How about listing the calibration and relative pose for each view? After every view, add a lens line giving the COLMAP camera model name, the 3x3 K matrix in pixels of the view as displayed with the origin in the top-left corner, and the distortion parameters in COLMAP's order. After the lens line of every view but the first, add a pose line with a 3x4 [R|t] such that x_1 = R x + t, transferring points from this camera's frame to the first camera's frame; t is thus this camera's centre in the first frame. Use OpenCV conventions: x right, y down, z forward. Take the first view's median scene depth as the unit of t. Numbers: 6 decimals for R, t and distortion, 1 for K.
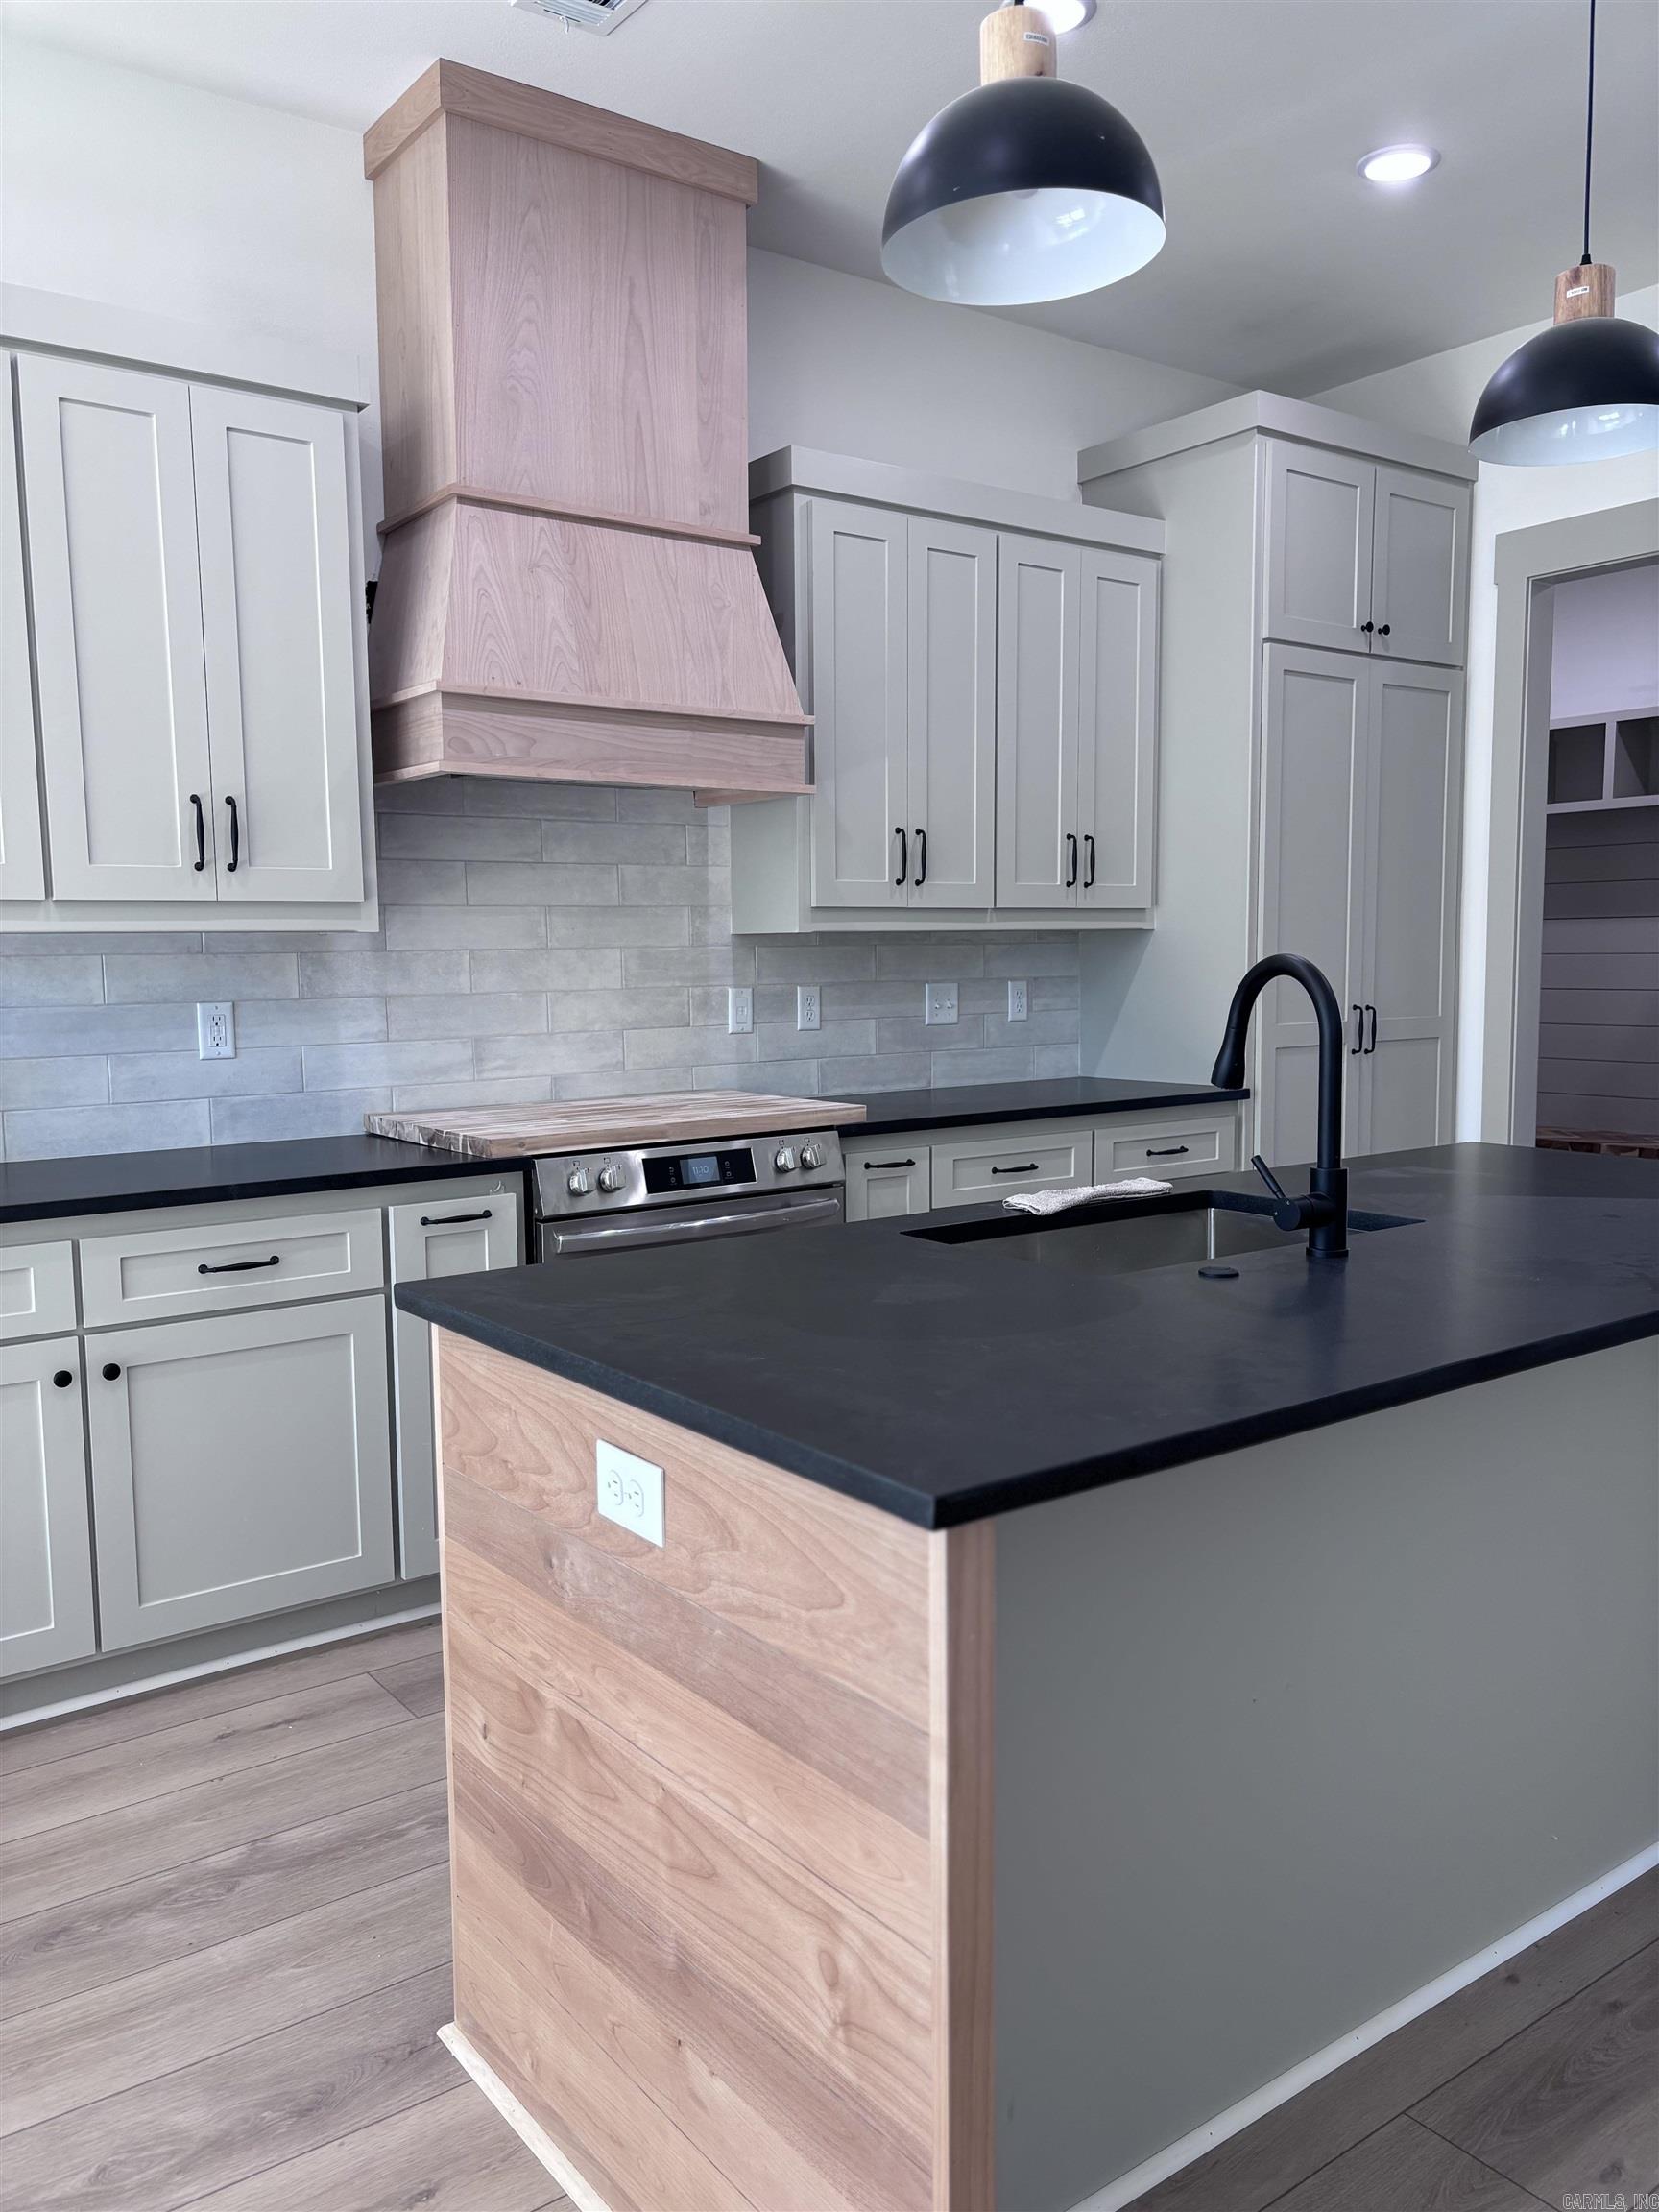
lens RADIAL K [[1677.8, 0, 829.5], [0, 1677.8, 1106.0], [0, 0, 1]] dist [0.062701, -0.089154]
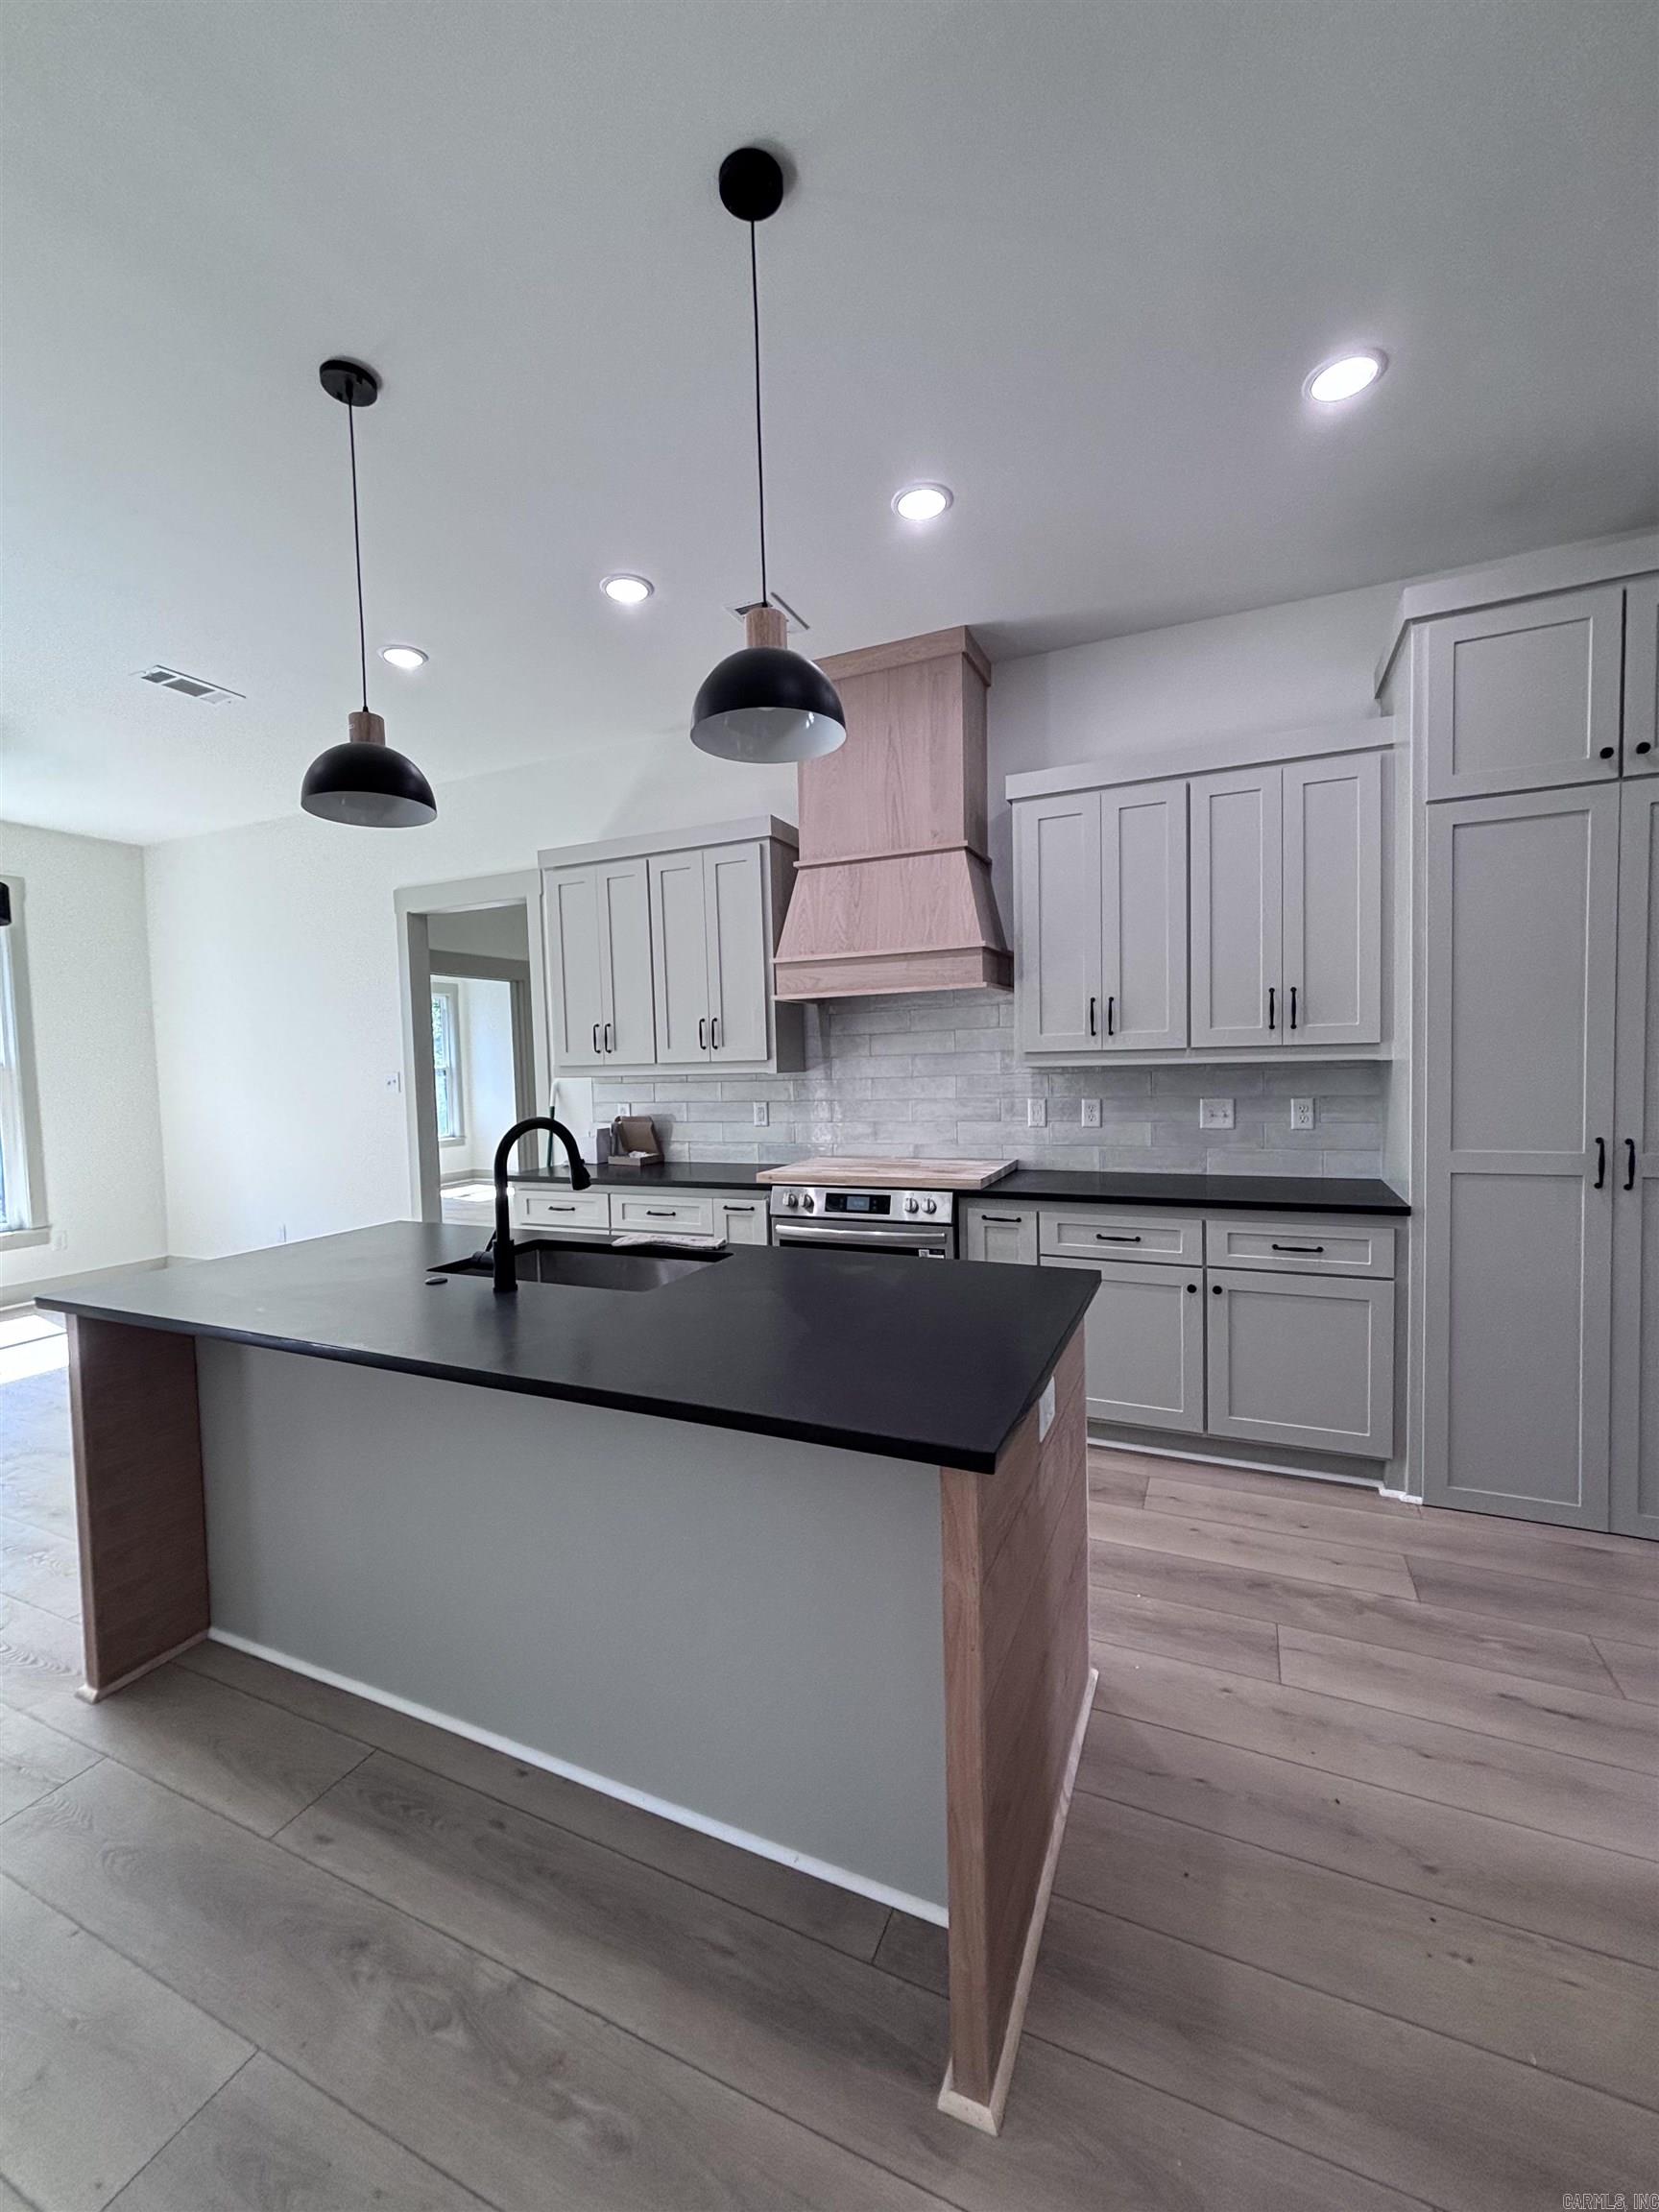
lens RADIAL K [[900.6, 0, 826.3], [0, 900.6, 1095.8], [0, 0, 1]] dist [0.016602, -0.000086]
pose [[0.482257, 0.037144, -0.875242, 0.654930], [-0.058797, 0.998220, 0.009966, -0.074826], [0.874055, 0.046655, 0.483582, 0.418098]]
